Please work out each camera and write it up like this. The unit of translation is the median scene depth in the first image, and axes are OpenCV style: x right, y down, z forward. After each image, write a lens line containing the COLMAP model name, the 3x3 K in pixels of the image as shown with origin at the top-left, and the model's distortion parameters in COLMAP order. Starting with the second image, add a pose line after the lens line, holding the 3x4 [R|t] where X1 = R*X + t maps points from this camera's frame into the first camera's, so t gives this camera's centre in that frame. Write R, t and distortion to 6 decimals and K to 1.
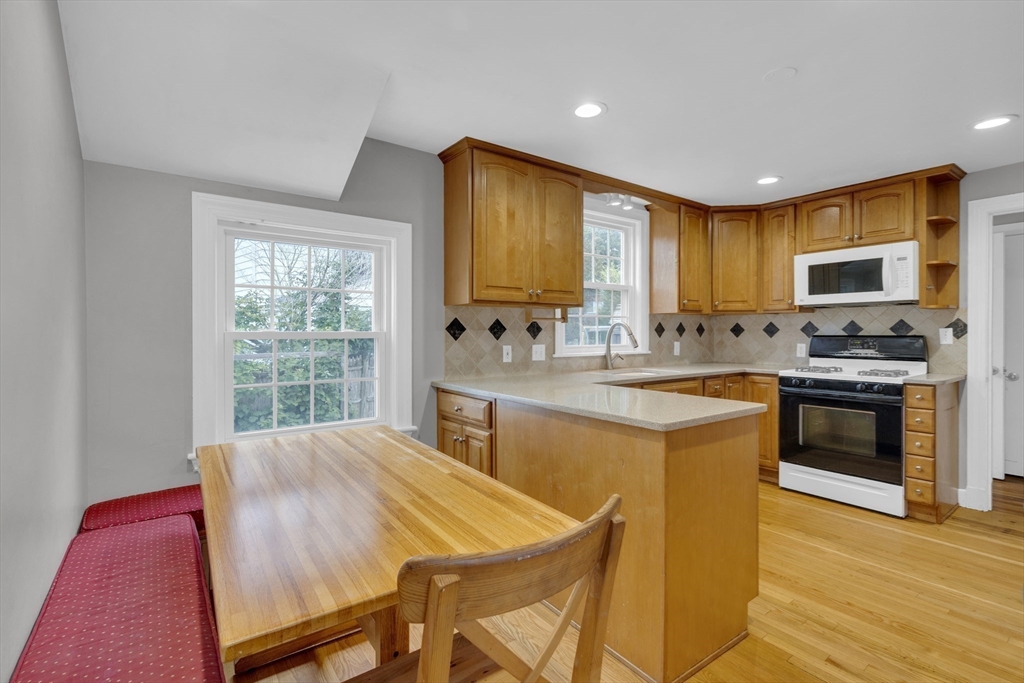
lens RADIAL K [[463.4, 0, 511.4], [0, 463.4, 326.4], [0, 0, 1]] dist [-0.016574, 0.007755]
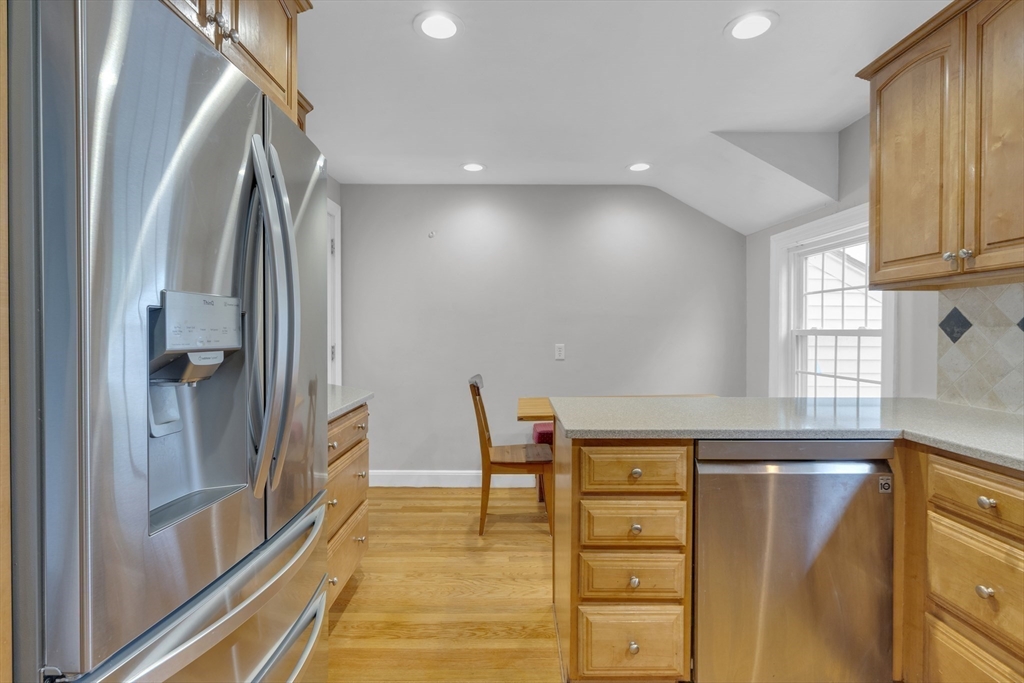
lens RADIAL K [[490.1, 0, 508.2], [0, 490.1, 337.7], [0, 0, 1]] dist [-0.005029, 0.001165]
pose [[-0.587745, 0.012293, -0.808953, 0.673684], [0.008606, 0.999923, 0.008942, 0.010125], [0.809001, -0.001706, -0.587805, 0.761715]]
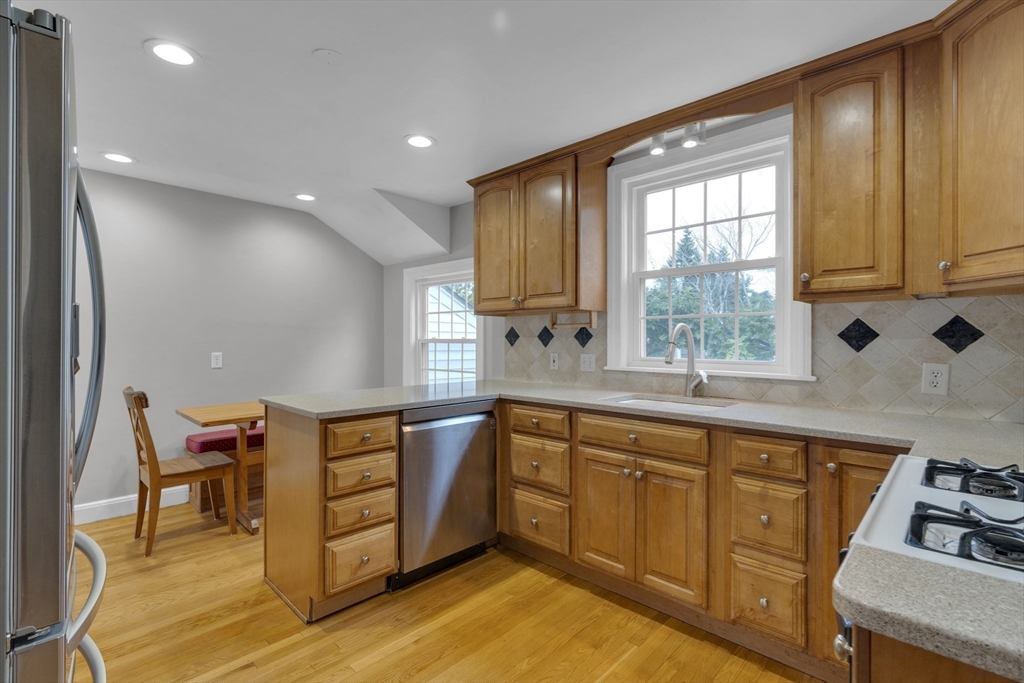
lens RADIAL K [[485.6, 0, 514.3], [0, 485.6, 339.5], [0, 0, 1]] dist [-0.006361, 0.001662]
pose [[0.170827, -0.000099, -0.985301, 0.904090], [0.008486, 0.999963, 0.001371, 0.009785], [0.985264, -0.008595, 0.170822, 0.679637]]
